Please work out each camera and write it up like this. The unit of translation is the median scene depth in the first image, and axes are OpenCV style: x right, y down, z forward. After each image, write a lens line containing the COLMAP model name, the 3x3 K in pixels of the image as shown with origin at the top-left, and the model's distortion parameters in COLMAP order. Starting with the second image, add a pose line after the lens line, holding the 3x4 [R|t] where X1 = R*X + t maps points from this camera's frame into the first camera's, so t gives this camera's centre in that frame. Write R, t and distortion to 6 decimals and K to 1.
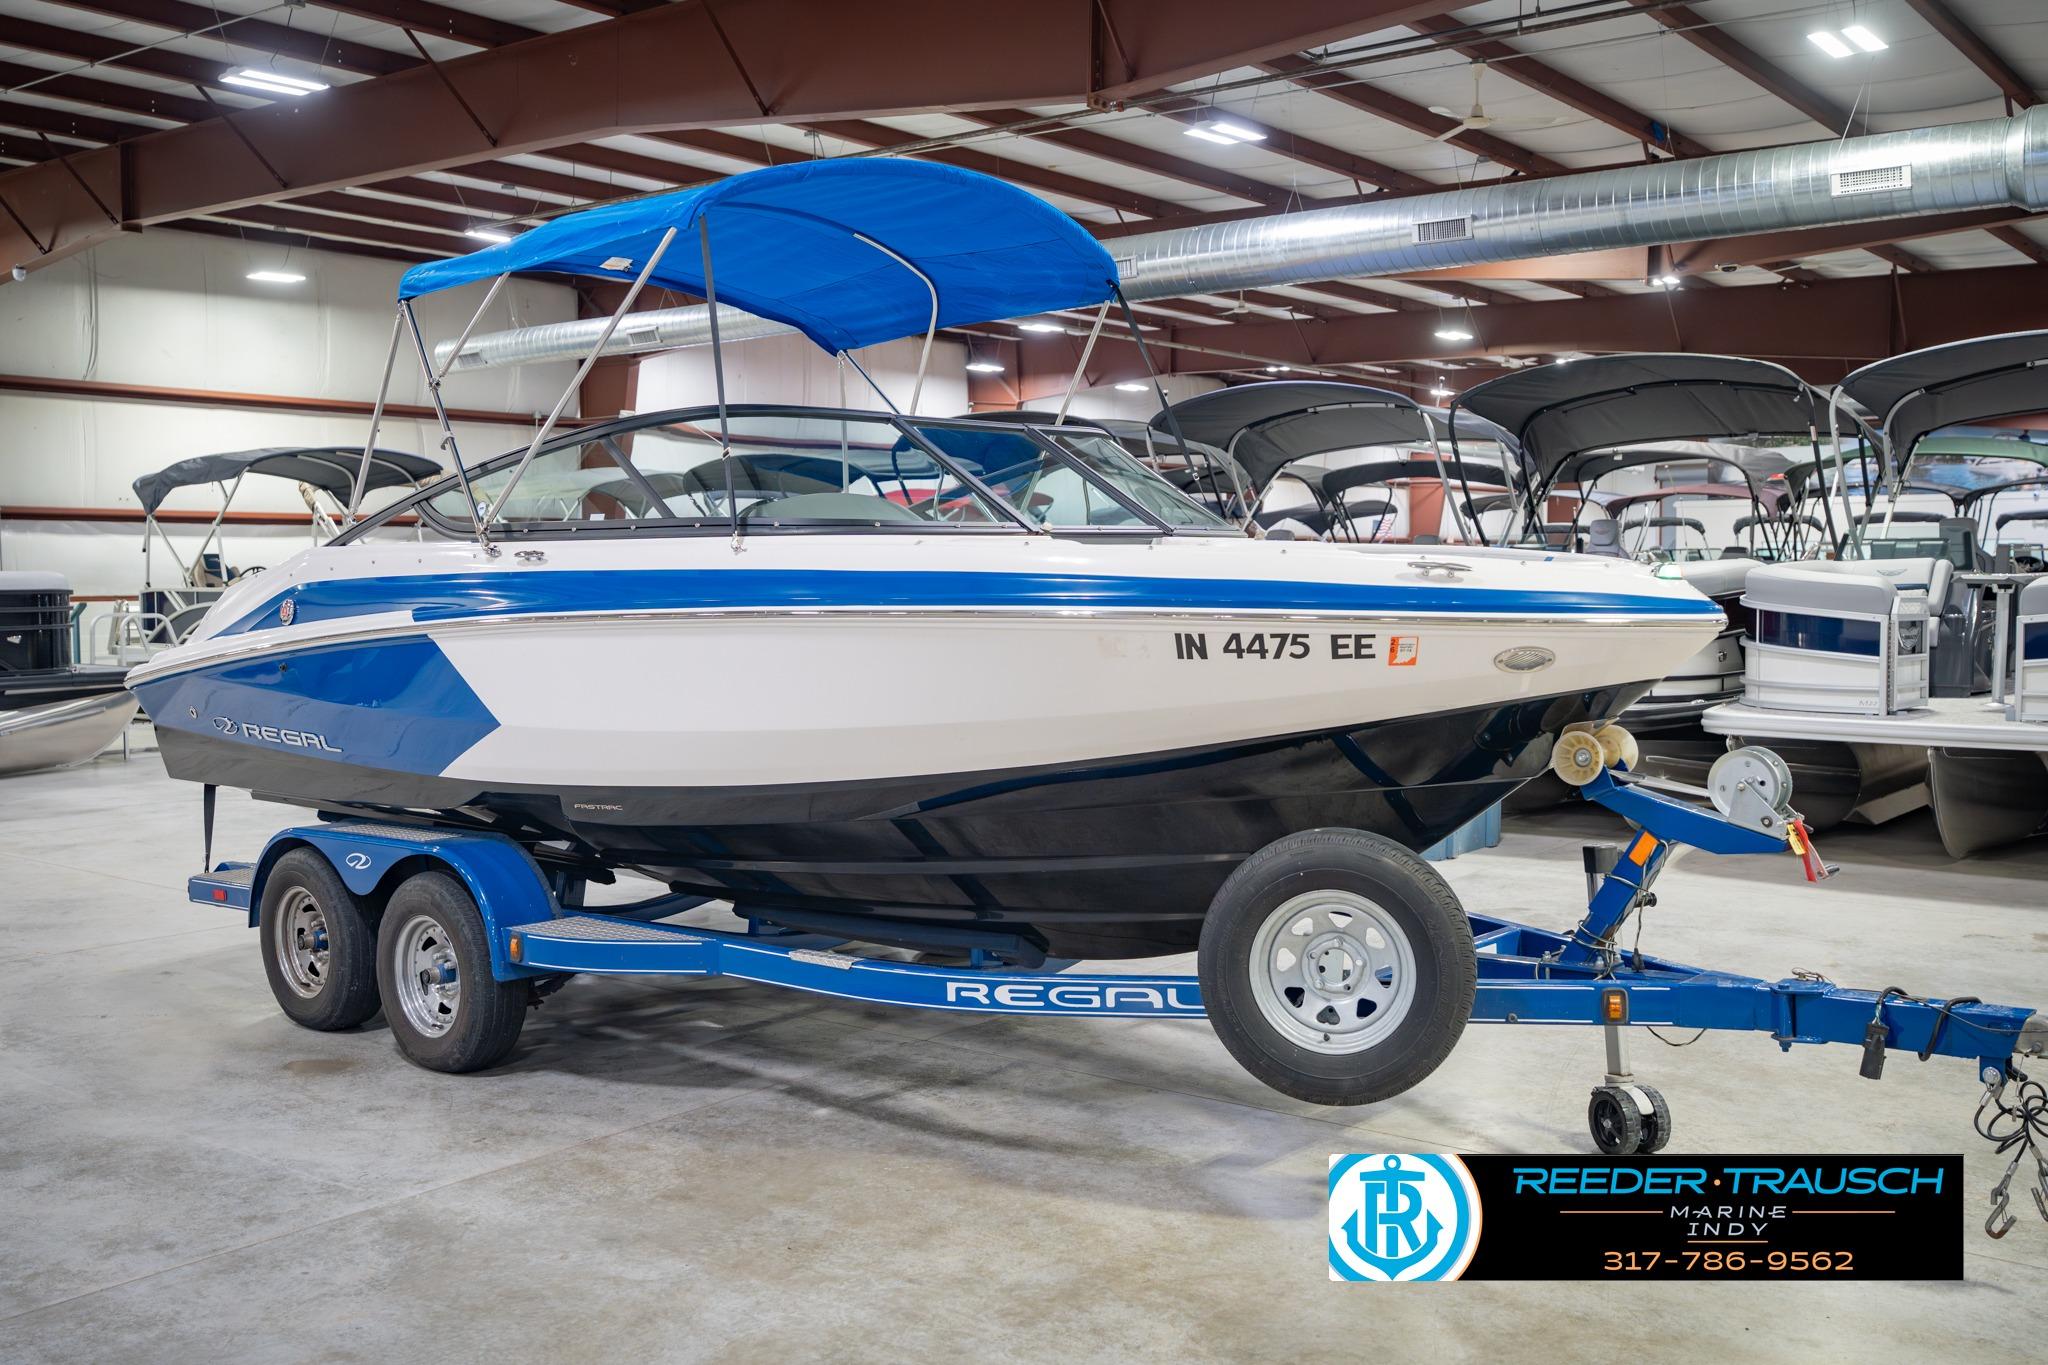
lens RADIAL K [[1830.9, 0, 1024.0], [0, 1830.9, 682.5], [0, 0, 1]] dist [0.002482, 0.001649]
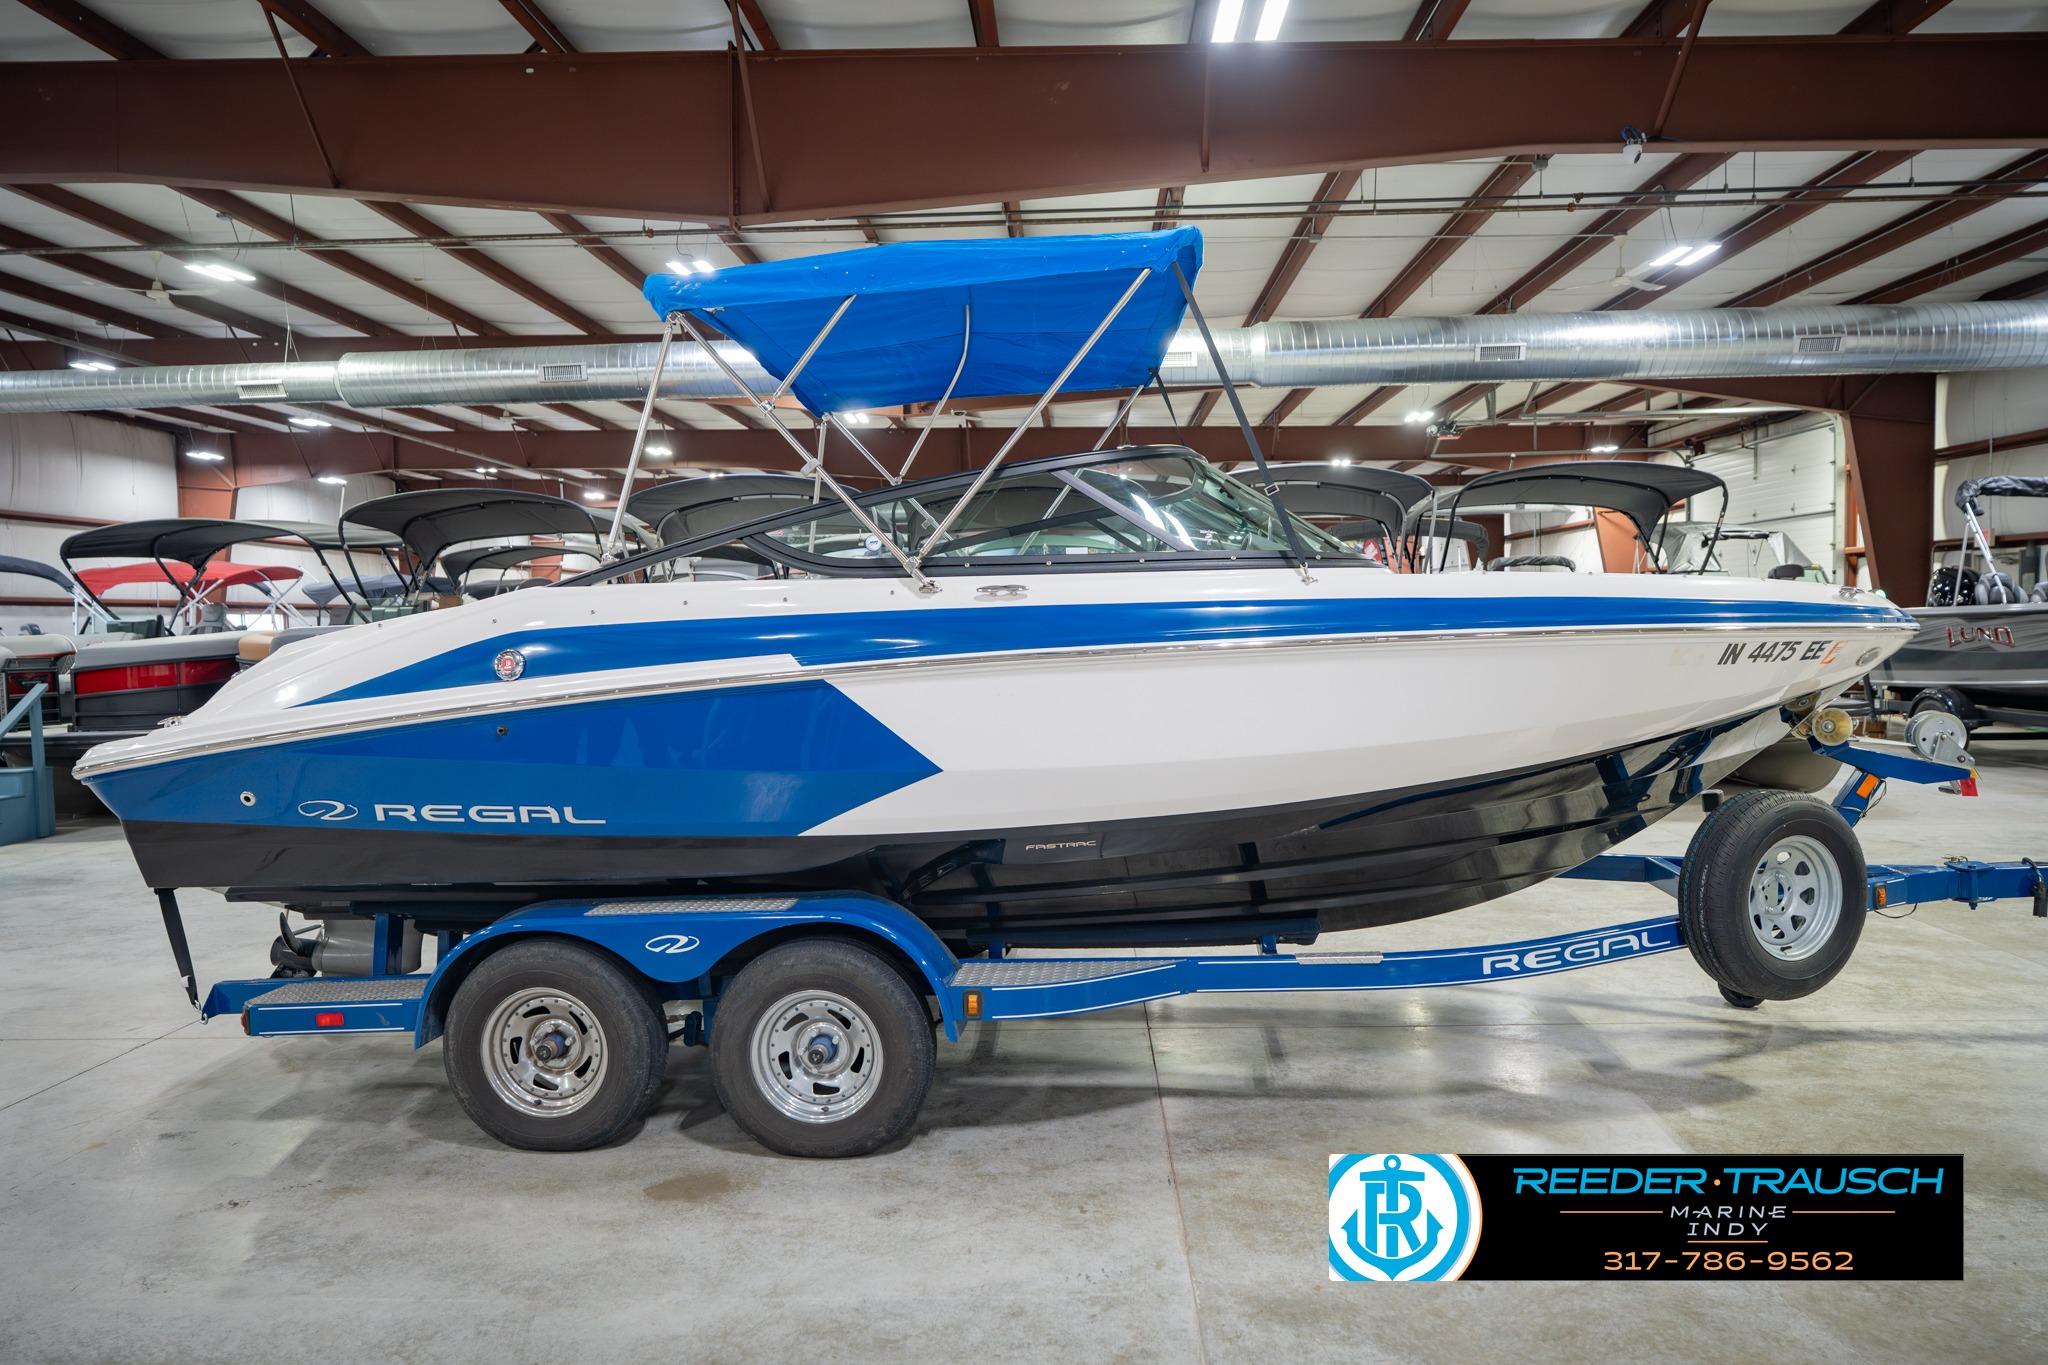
lens RADIAL K [[1345.1, 0, 1024.0], [0, 1345.1, 682.5], [0, 0, 1]] dist [-0.006853, 0.002814]
pose [[0.813014, -0.038069, 0.580998, -0.643988], [0.053011, 0.998556, -0.008752, -0.013593], [-0.579826, 0.037915, 0.813858, 0.406386]]
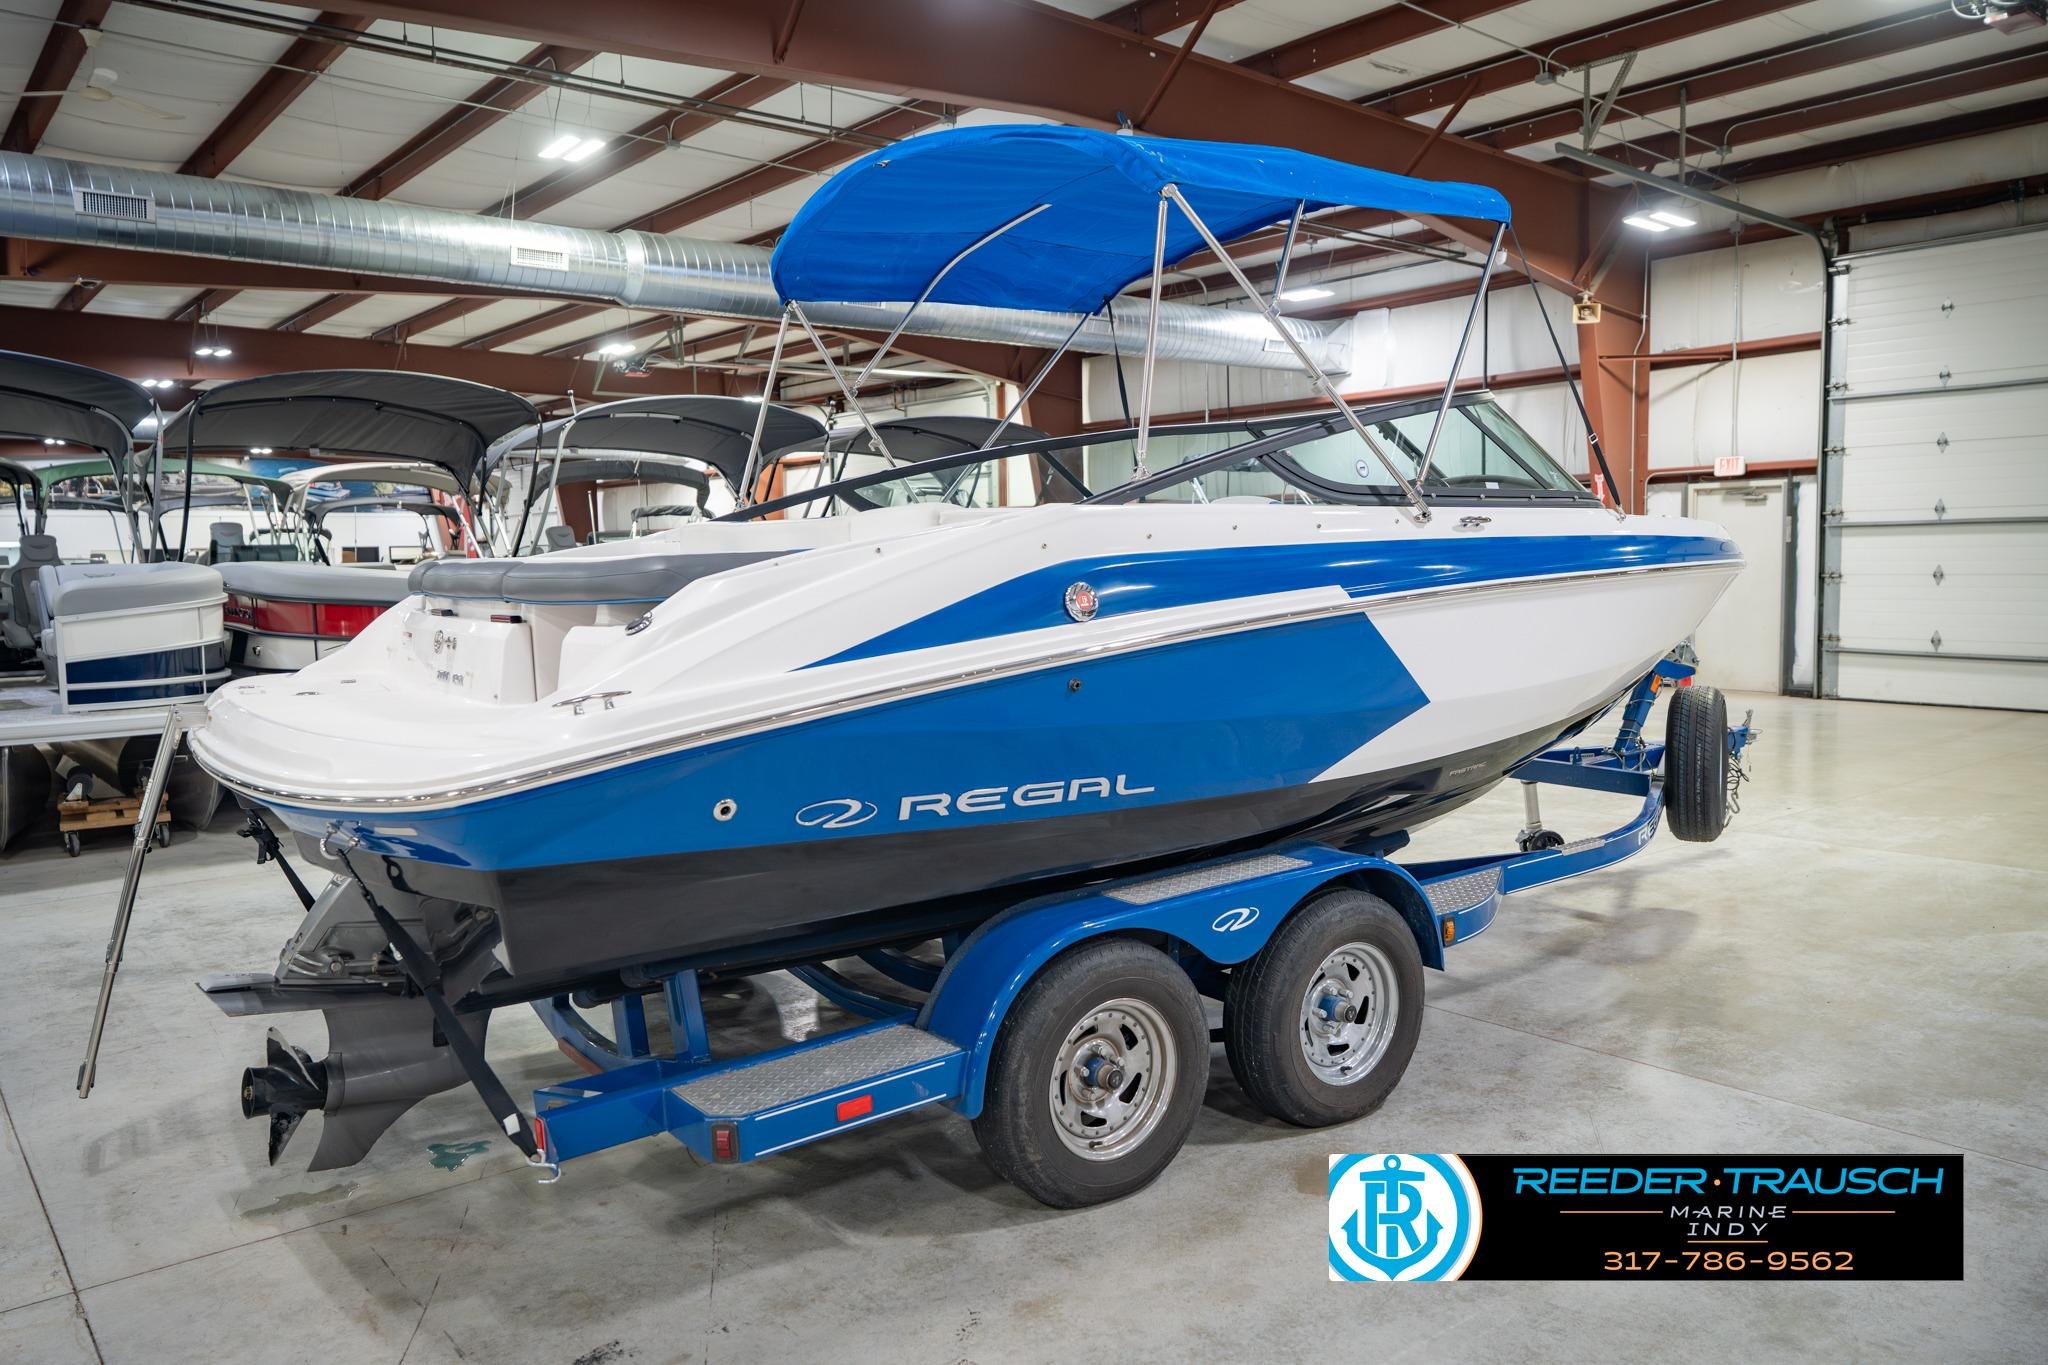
lens RADIAL K [[1466.1, 0, 1024.0], [0, 1466.1, 682.5], [0, 0, 1]] dist [-0.002371, 0.001740]
pose [[0.227440, -0.081817, 0.970349, -1.048247], [0.075696, 0.994934, 0.066148, -0.051640], [-0.970845, 0.058407, 0.232482, 1.015230]]
